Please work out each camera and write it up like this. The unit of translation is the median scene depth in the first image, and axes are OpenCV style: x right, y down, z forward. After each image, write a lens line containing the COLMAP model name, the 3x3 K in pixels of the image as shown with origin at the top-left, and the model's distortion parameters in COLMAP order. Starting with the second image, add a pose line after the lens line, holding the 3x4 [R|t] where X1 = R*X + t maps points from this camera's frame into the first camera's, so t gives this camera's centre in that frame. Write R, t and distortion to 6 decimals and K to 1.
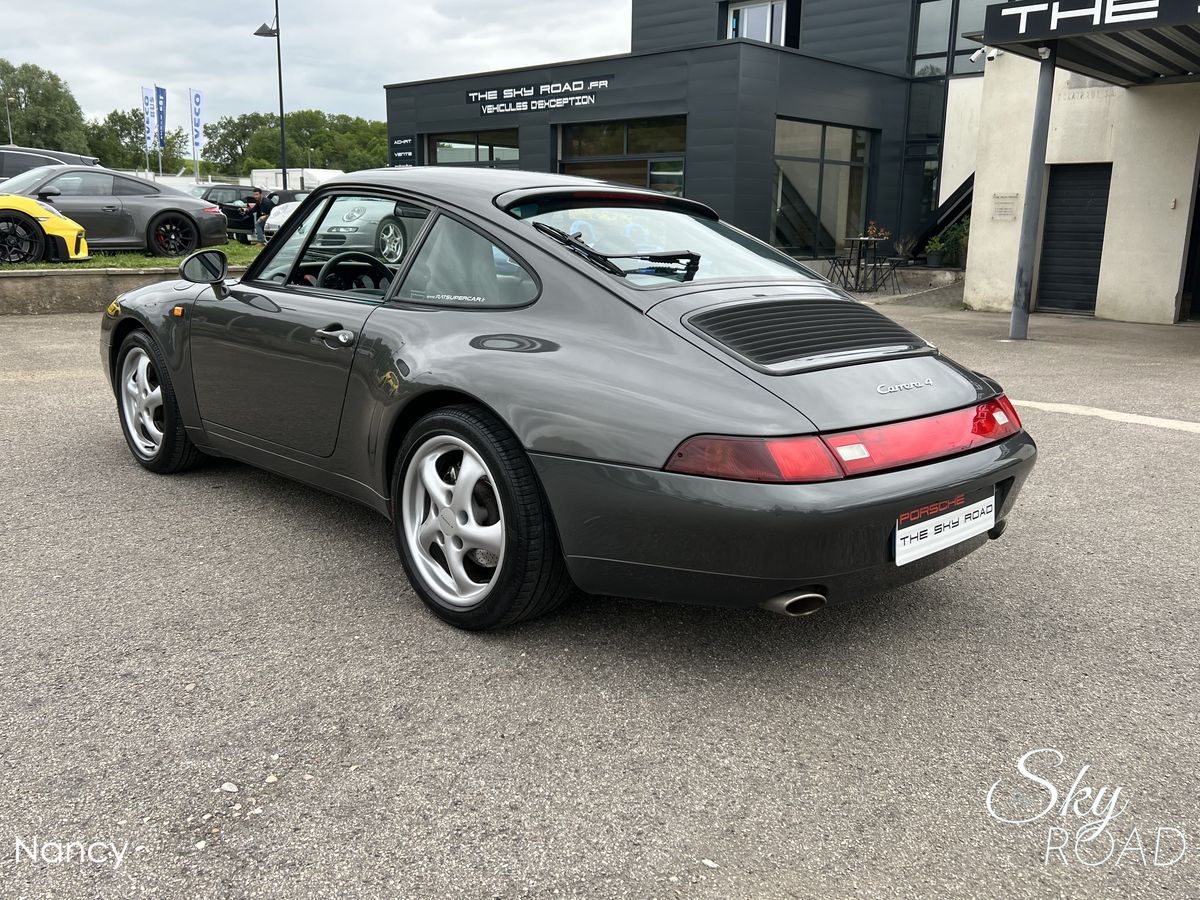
lens RADIAL K [[1016.9, 0, 598.1], [0, 1016.9, 443.3], [0, 0, 1]] dist [0.047344, -0.048812]
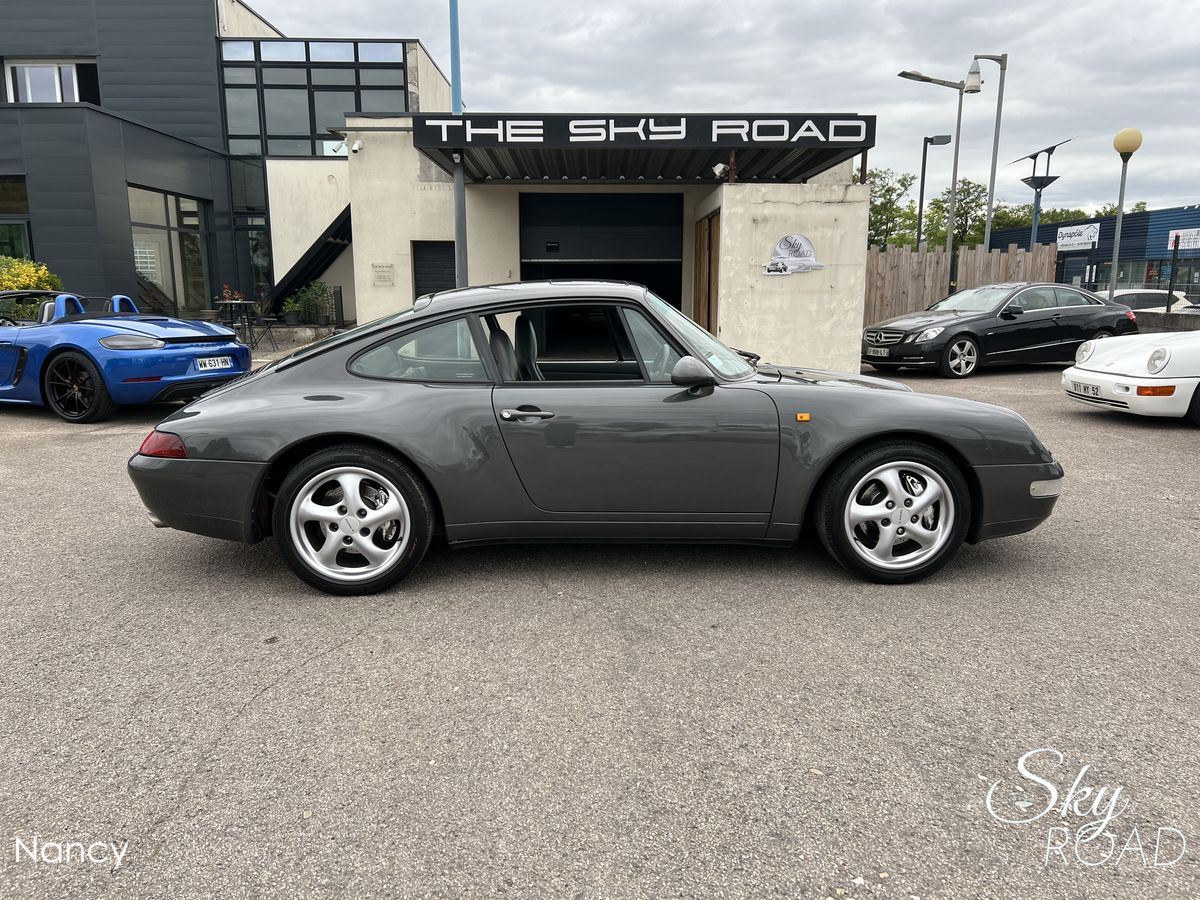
lens RADIAL K [[898.6, 0, 596.5], [0, 898.6, 454.1], [0, 0, 1]] dist [0.049796, -0.055796]
pose [[0.714958, -0.143554, 0.684272, -0.135101], [0.157406, 0.986618, 0.042519, -0.020019], [-0.681219, 0.077309, 0.727987, 0.049728]]
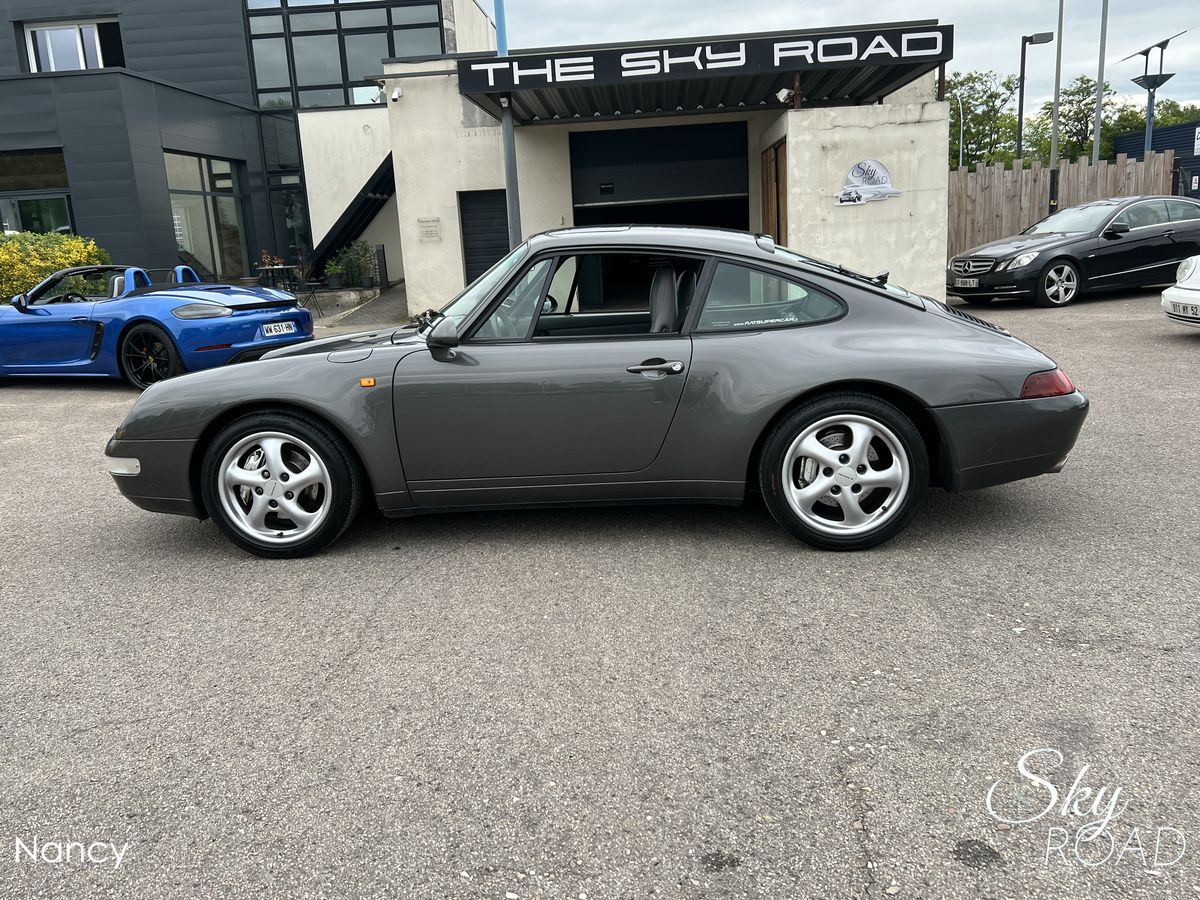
lens RADIAL K [[1015.3, 0, 586.6], [0, 1015.3, 454.8], [0, 0, 1]] dist [0.039009, -0.036852]
pose [[0.757469, -0.196304, 0.622660, -0.168044], [0.202515, 0.977330, 0.061758, -0.014372], [-0.620667, 0.079318, 0.780052, 0.017368]]
